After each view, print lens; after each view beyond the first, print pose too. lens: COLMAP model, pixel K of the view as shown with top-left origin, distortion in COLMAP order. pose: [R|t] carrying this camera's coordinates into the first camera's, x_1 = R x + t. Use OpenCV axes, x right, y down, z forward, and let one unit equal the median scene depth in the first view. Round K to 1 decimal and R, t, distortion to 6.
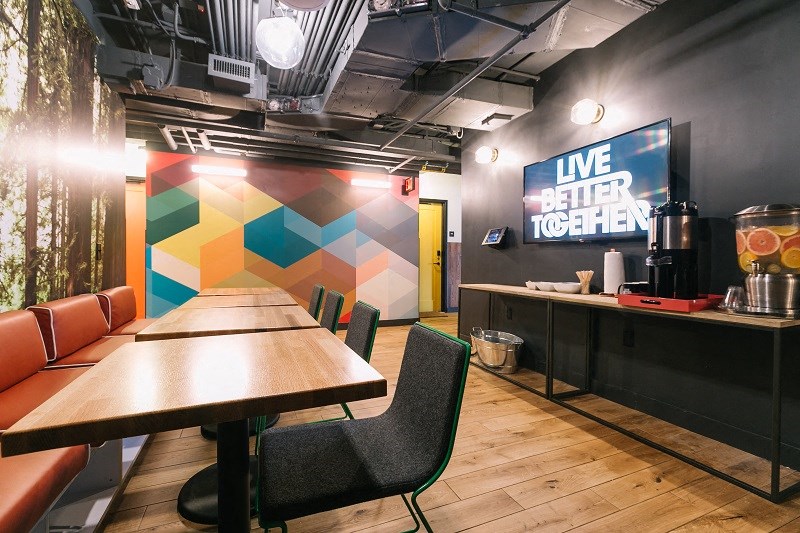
lens RADIAL K [[389.7, 0, 402.9], [0, 389.7, 262.4], [0, 0, 1]] dist [-0.019794, 0.000792]
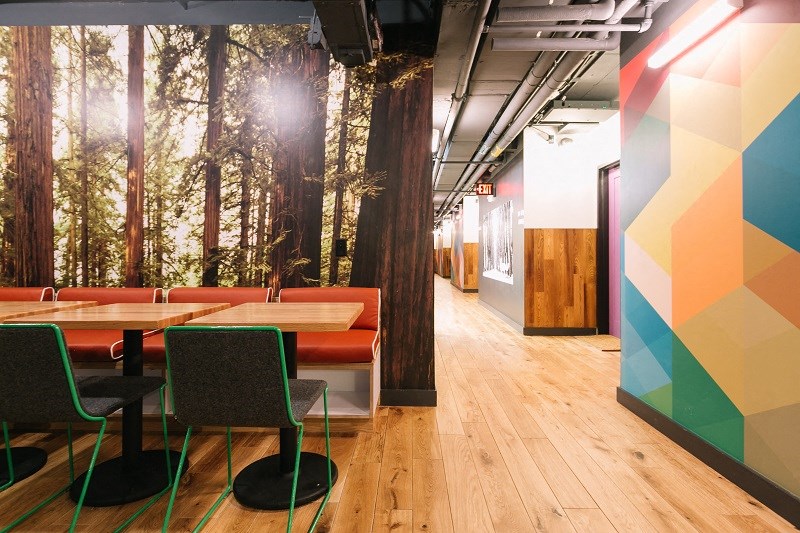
lens RADIAL K [[389.7, 0, 401.4], [0, 389.7, 260.7], [0, 0, 1]] dist [-0.019794, 0.000792]
pose [[-0.397631, 0.000491, -0.917545, 0.042297], [-0.007480, 0.999965, 0.003776, 0.000144], [0.917515, 0.008365, -0.397614, 2.103311]]
